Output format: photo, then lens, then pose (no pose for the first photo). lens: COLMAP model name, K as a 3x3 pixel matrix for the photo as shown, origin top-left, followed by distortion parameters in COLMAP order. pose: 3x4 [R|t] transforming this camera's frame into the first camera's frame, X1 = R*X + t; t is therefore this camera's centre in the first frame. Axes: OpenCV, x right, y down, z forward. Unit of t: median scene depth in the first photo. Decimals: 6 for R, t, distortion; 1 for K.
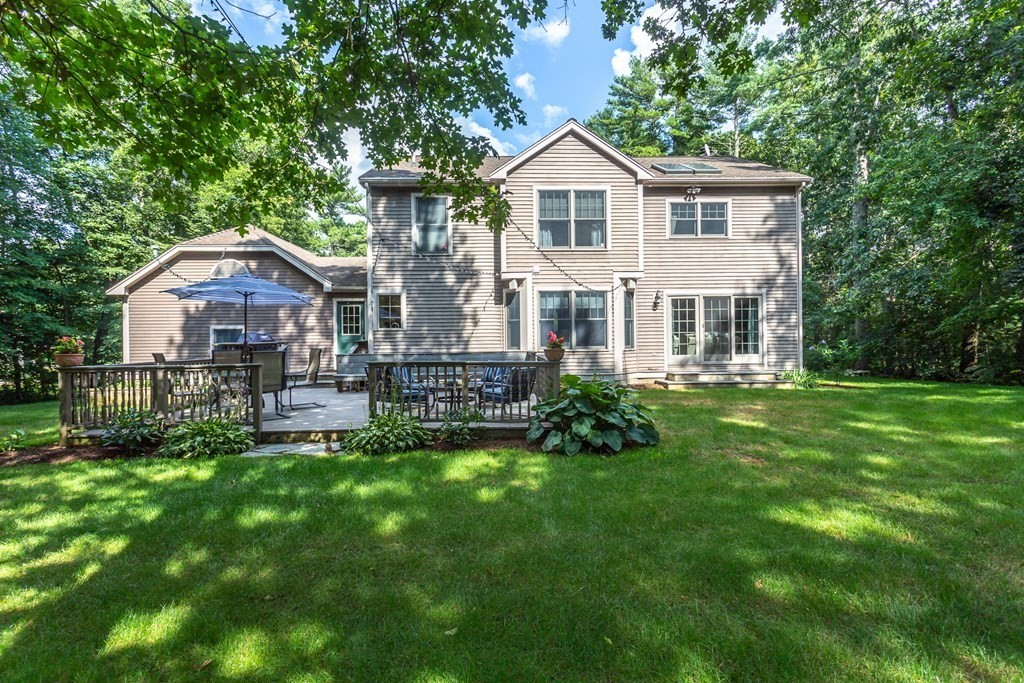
lens RADIAL K [[485.6, 0, 520.2], [0, 485.6, 339.9], [0, 0, 1]] dist [0.000556, 0.000751]
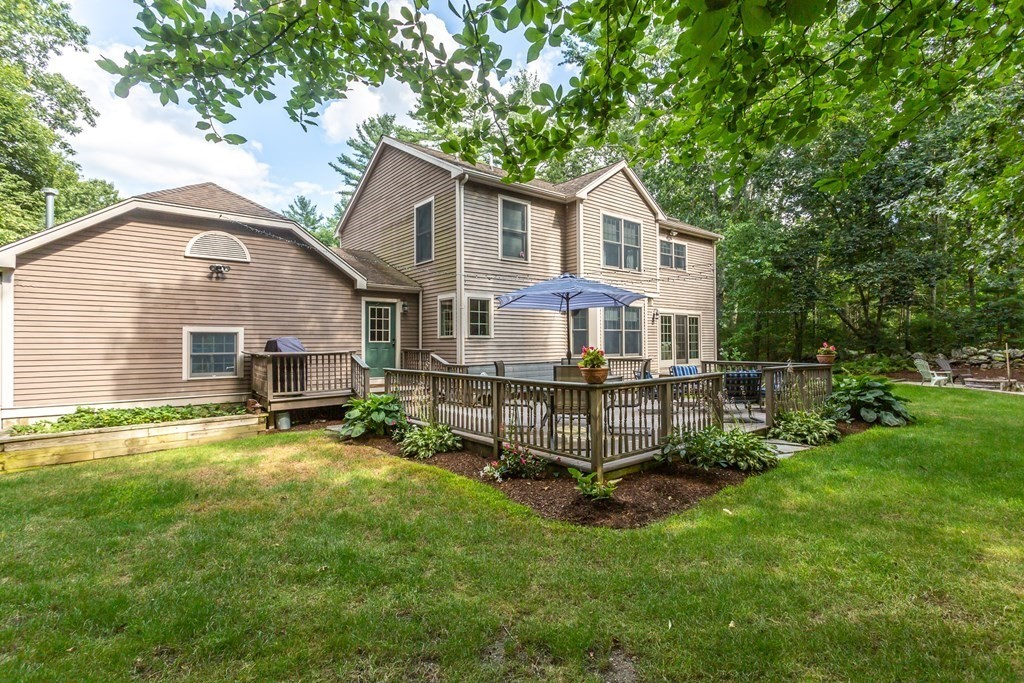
lens RADIAL K [[485.6, 0, 516.0], [0, 485.6, 338.9], [0, 0, 1]] dist [0.000556, 0.000751]
pose [[0.799104, 0.011400, 0.601084, -0.751477], [0.000879, 0.999797, -0.020130, 0.001039], [-0.601192, 0.016614, 0.798932, 0.216179]]
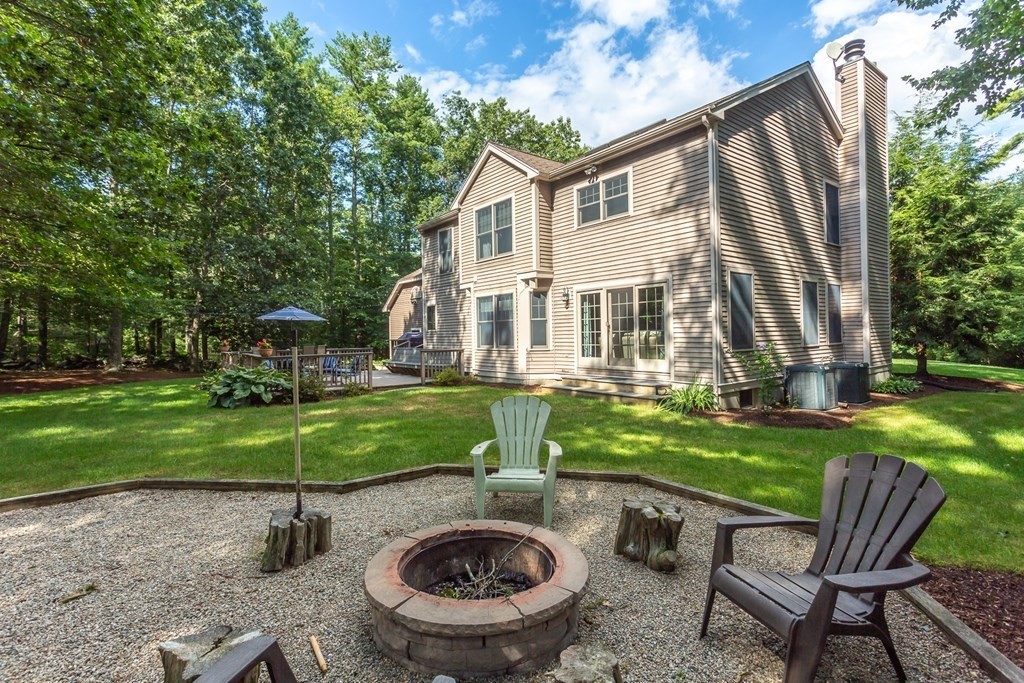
lens RADIAL K [[485.6, 0, 514.6], [0, 485.6, 335.6], [0, 0, 1]] dist [0.000556, 0.000751]
pose [[0.586595, 0.002777, -0.809876, 0.978448], [0.004247, 0.999970, 0.006505, -0.015010], [0.809869, -0.007256, 0.586566, 0.366637]]
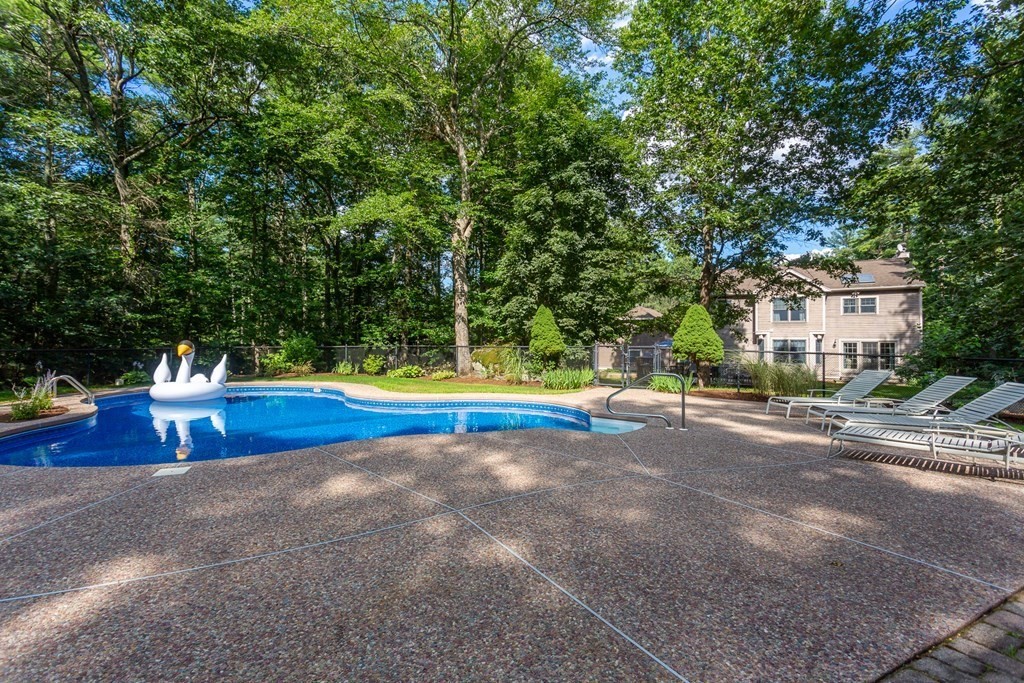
lens RADIAL K [[485.6, 0, 507.7], [0, 485.6, 342.0], [0, 0, 1]] dist [0.000556, 0.000751]
pose [[0.866016, 0.014520, -0.499805, 0.096997], [-0.025326, 0.999569, -0.014844, -0.017343], [0.499374, 0.025514, 0.866011, -1.636303]]
